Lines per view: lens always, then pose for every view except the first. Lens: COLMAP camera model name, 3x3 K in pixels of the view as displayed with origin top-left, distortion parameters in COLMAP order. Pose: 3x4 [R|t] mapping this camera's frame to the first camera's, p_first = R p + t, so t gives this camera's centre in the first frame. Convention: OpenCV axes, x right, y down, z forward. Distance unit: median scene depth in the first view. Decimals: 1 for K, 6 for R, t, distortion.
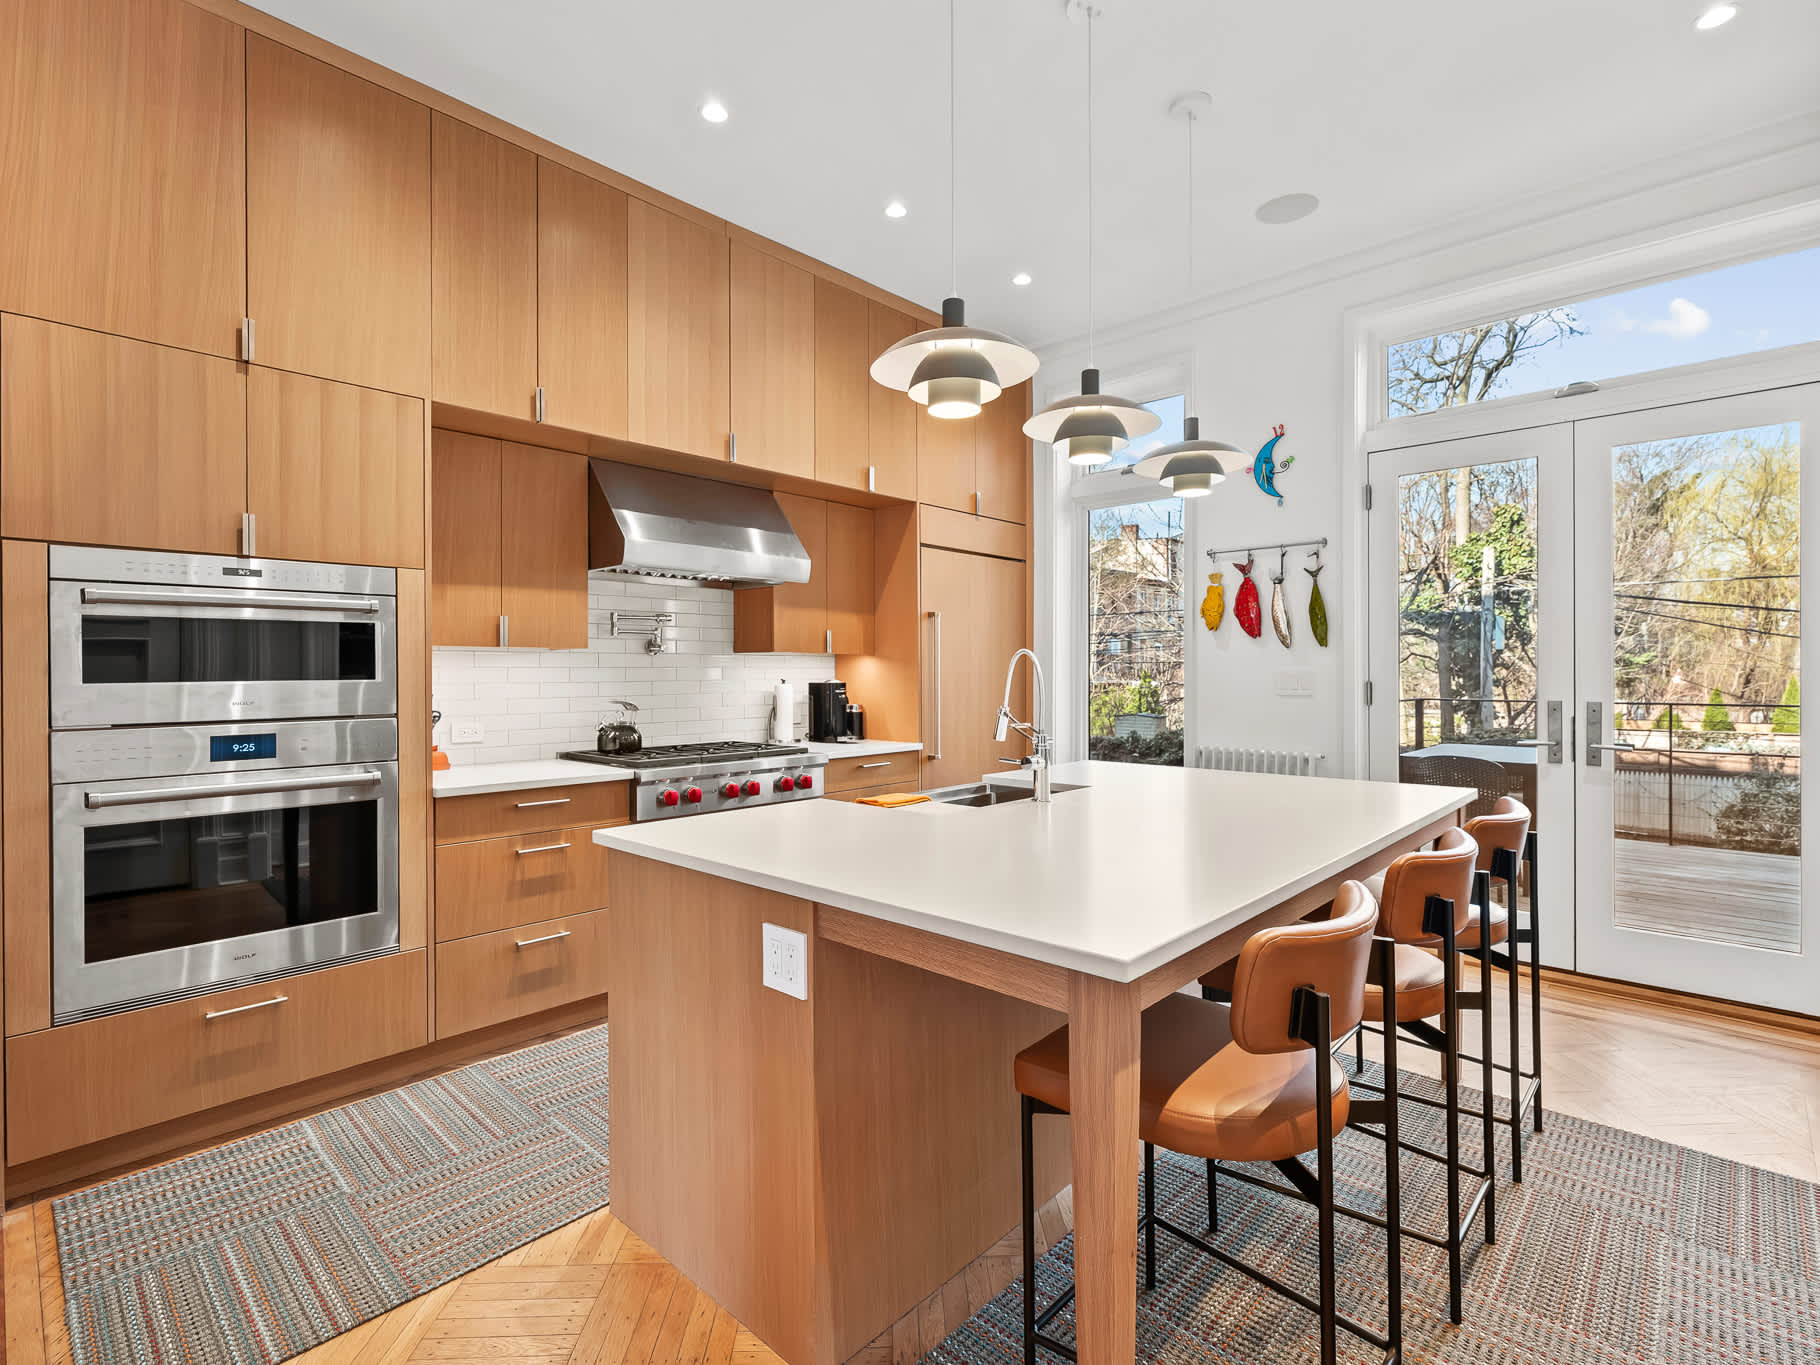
lens RADIAL K [[875.7, 0, 912.0], [0, 875.7, 671.9], [0, 0, 1]] dist [-0.009614, 0.001174]
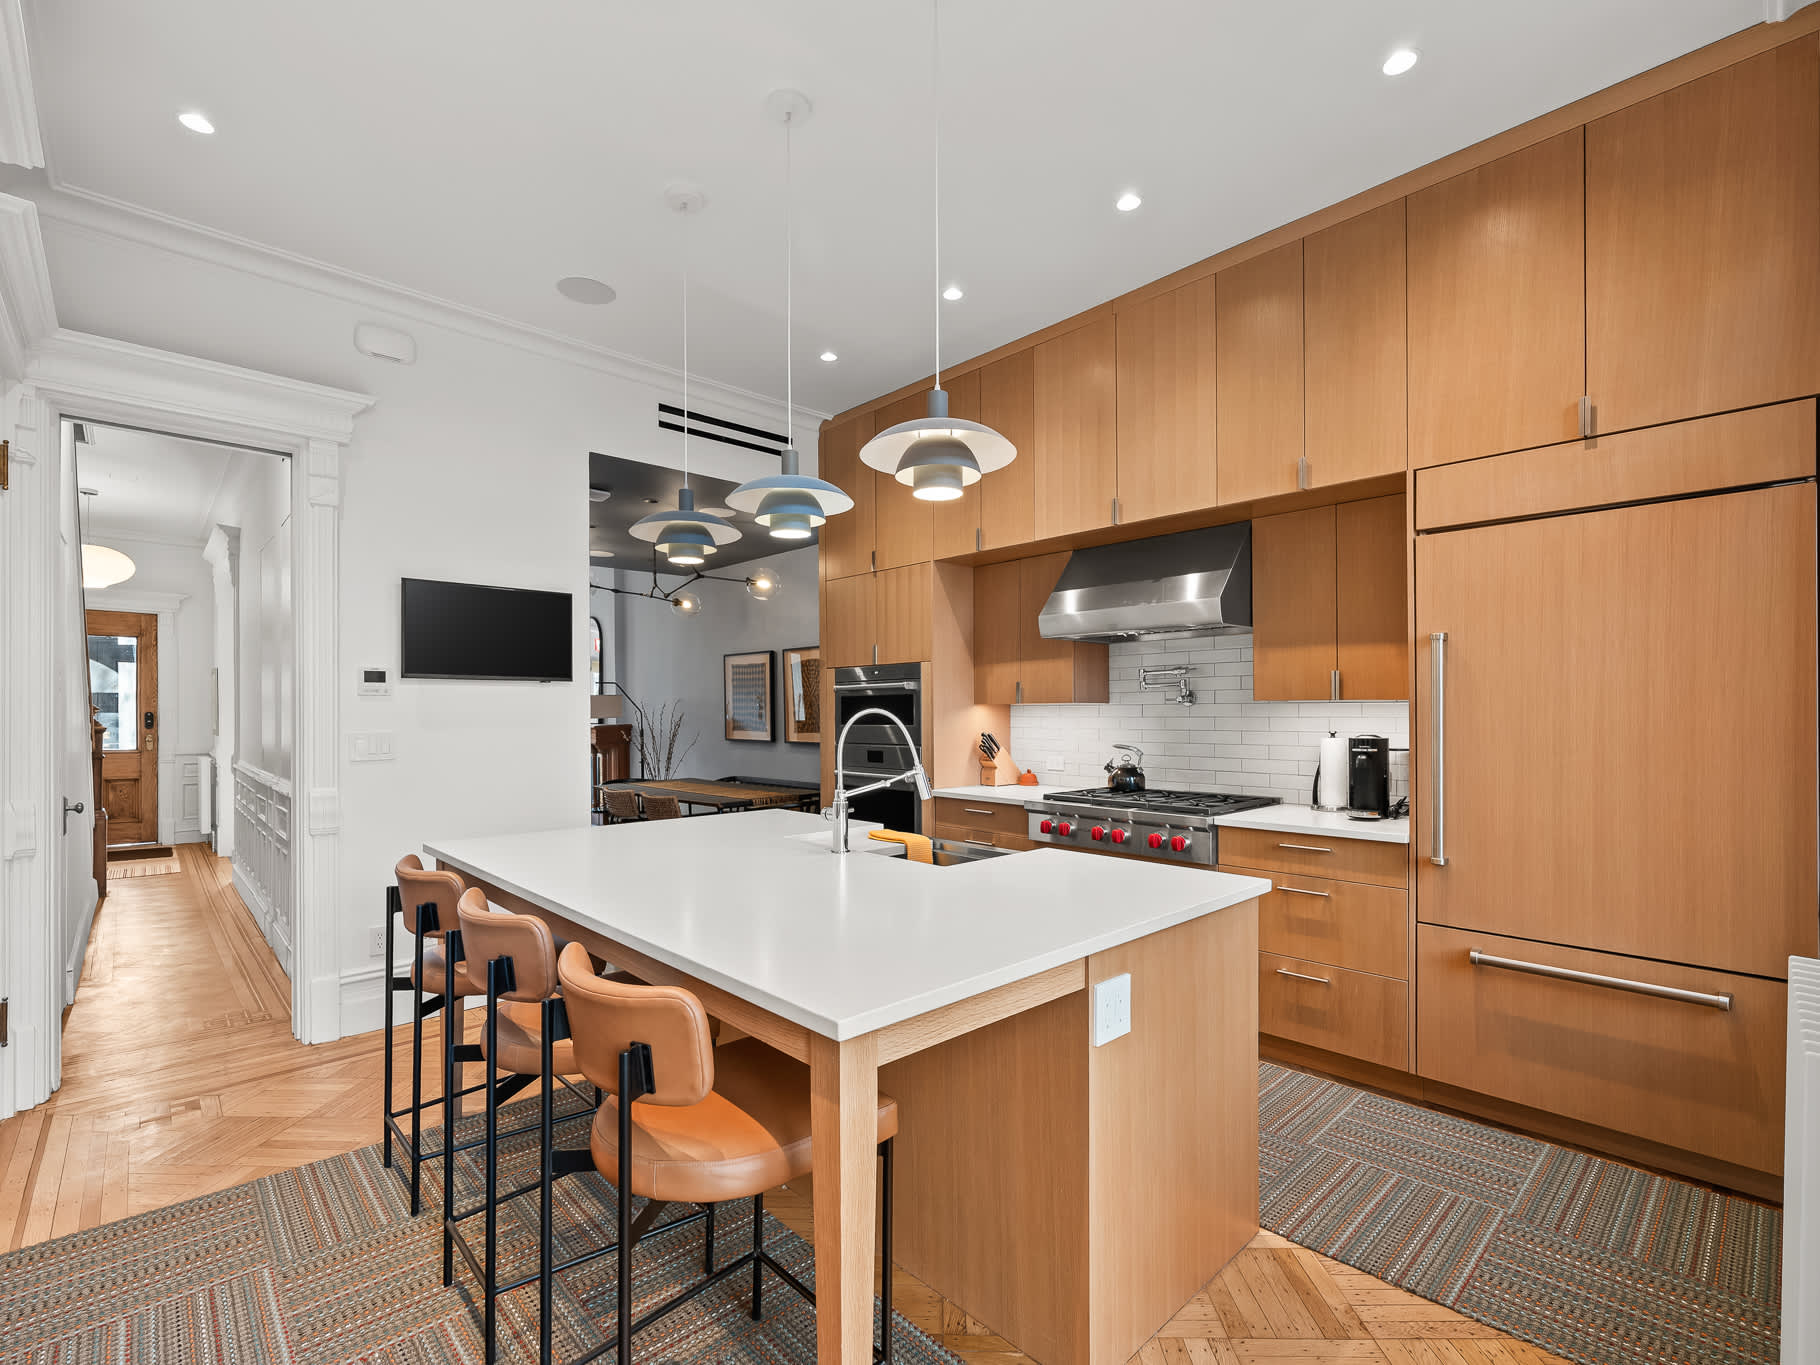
lens RADIAL K [[835.2, 0, 905.1], [0, 835.2, 707.1], [0, 0, 1]] dist [-0.007366, 0.002038]
pose [[-0.075123, -0.000501, -0.997174, 0.697026], [0.005101, 0.999987, -0.000886, -0.017004], [0.997161, -0.005153, -0.075120, 0.697416]]
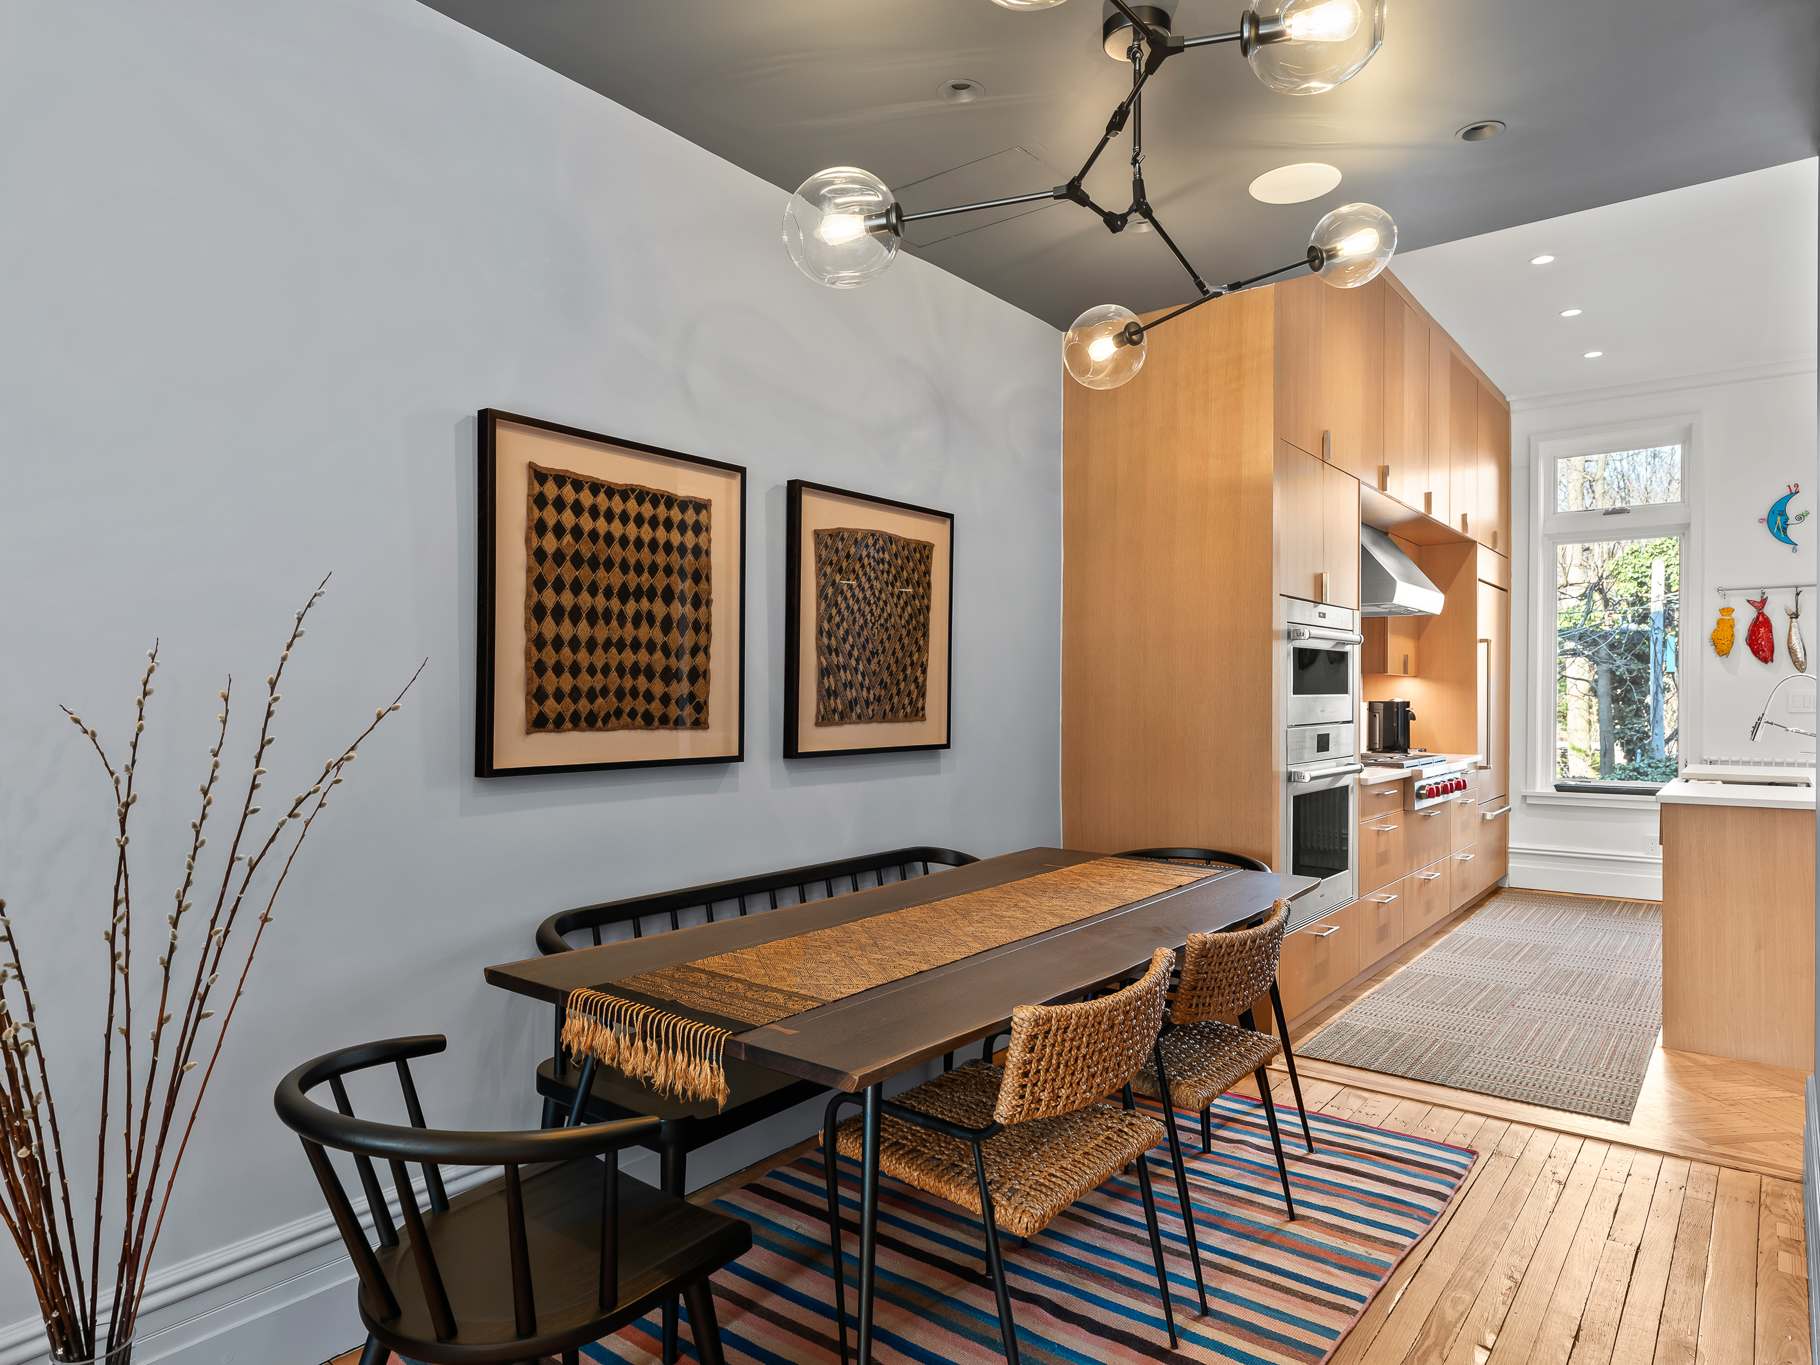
lens RADIAL K [[1106.5, 0, 905.4], [0, 1106.5, 696.0], [0, 0, 1]] dist [0.017634, -0.012317]
pose [[0.996132, 0.002992, 0.087822, -0.904125], [-0.002985, 0.999996, -0.000208, 0.009010], [-0.087822, -0.000055, 0.996136, -0.394885]]
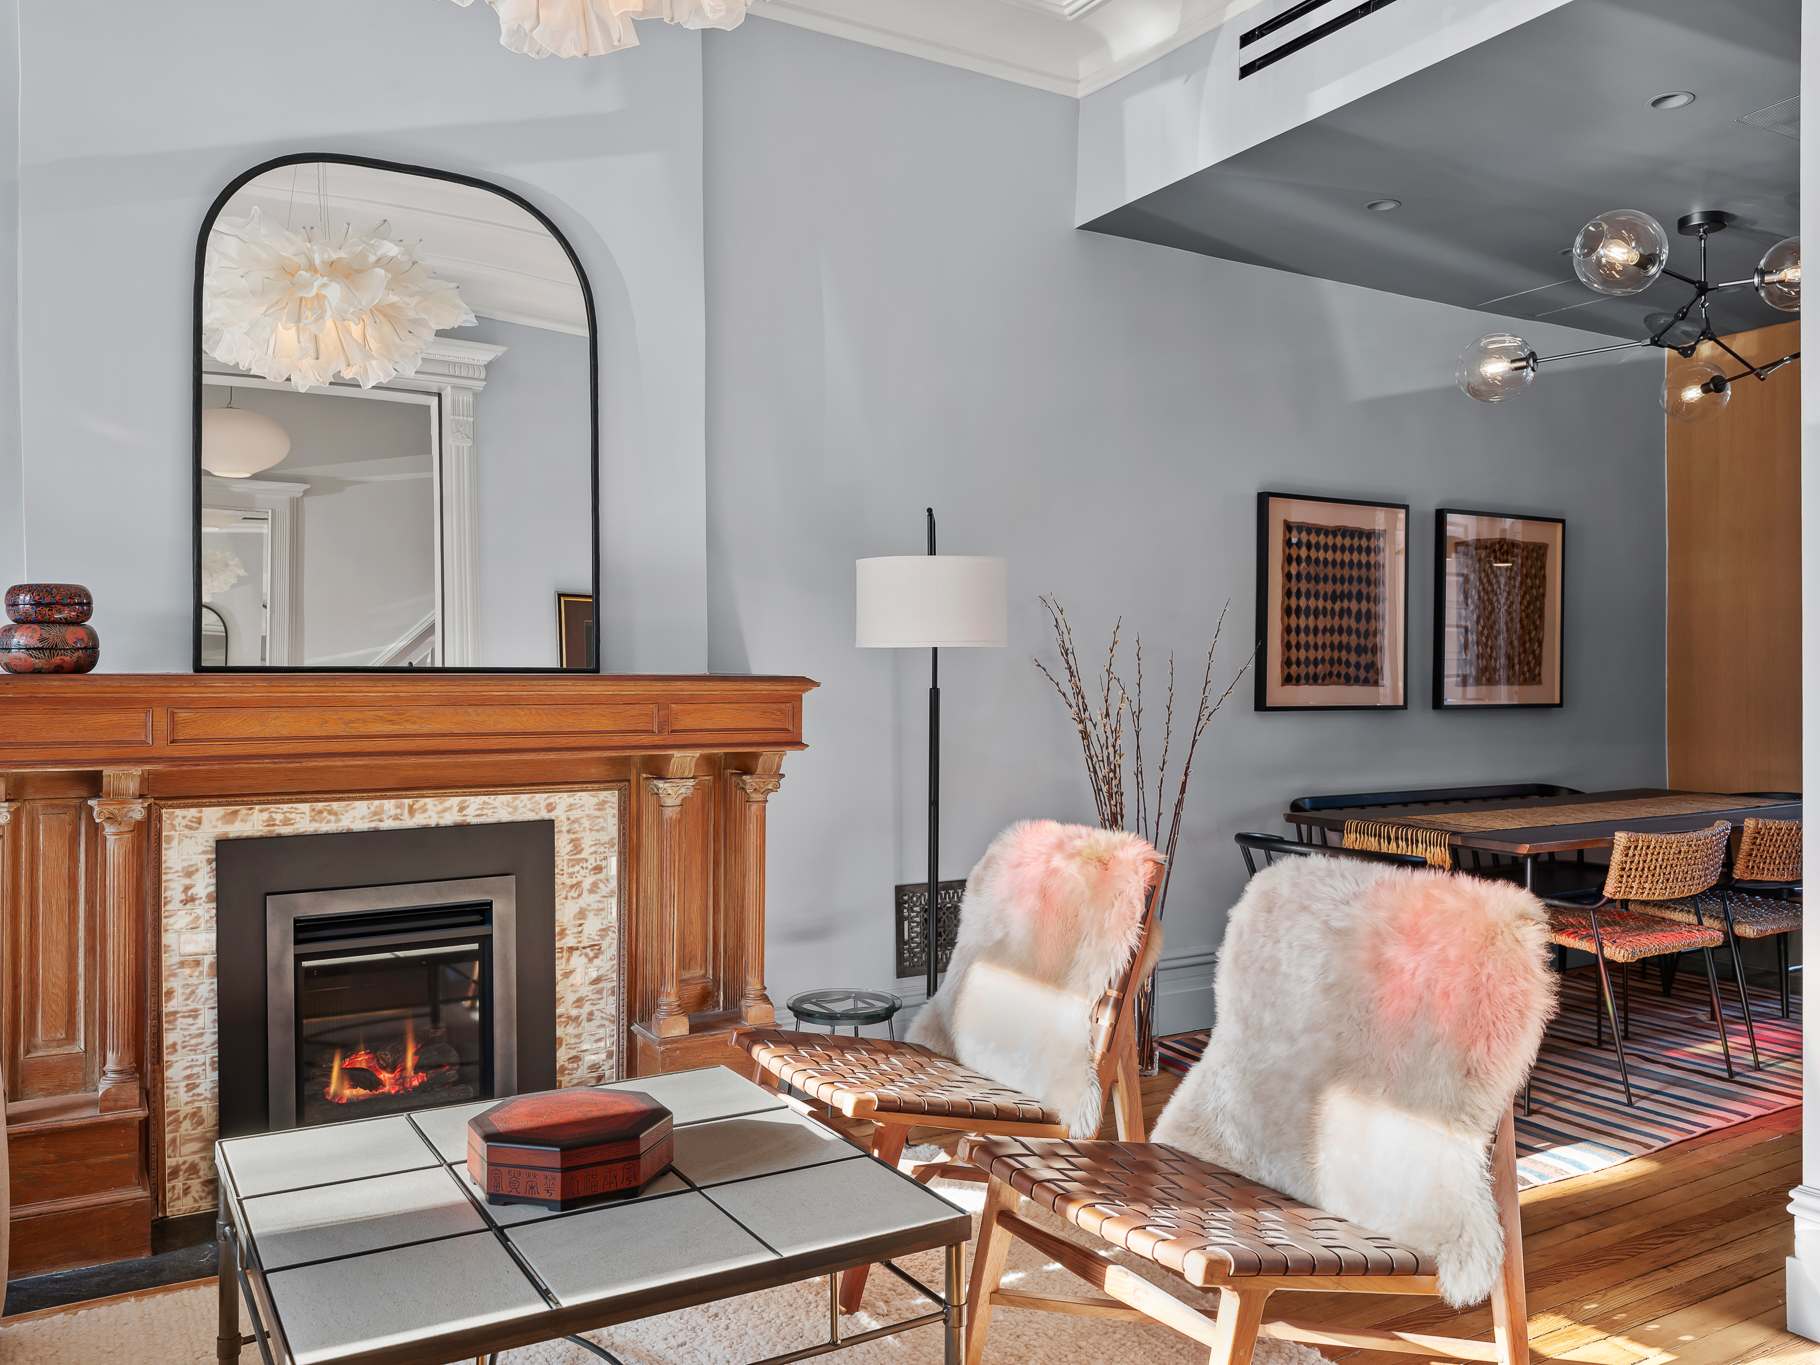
lens RADIAL K [[1402.4, 0, 903.6], [0, 1402.4, 667.4], [0, 0, 1]] dist [0.015933, 0.002204]
pose [[0.957433, 0.001552, -0.288651, -1.012891], [-0.003249, 0.999980, -0.005401, 0.020652], [0.288637, 0.006109, 0.957419, -1.037126]]
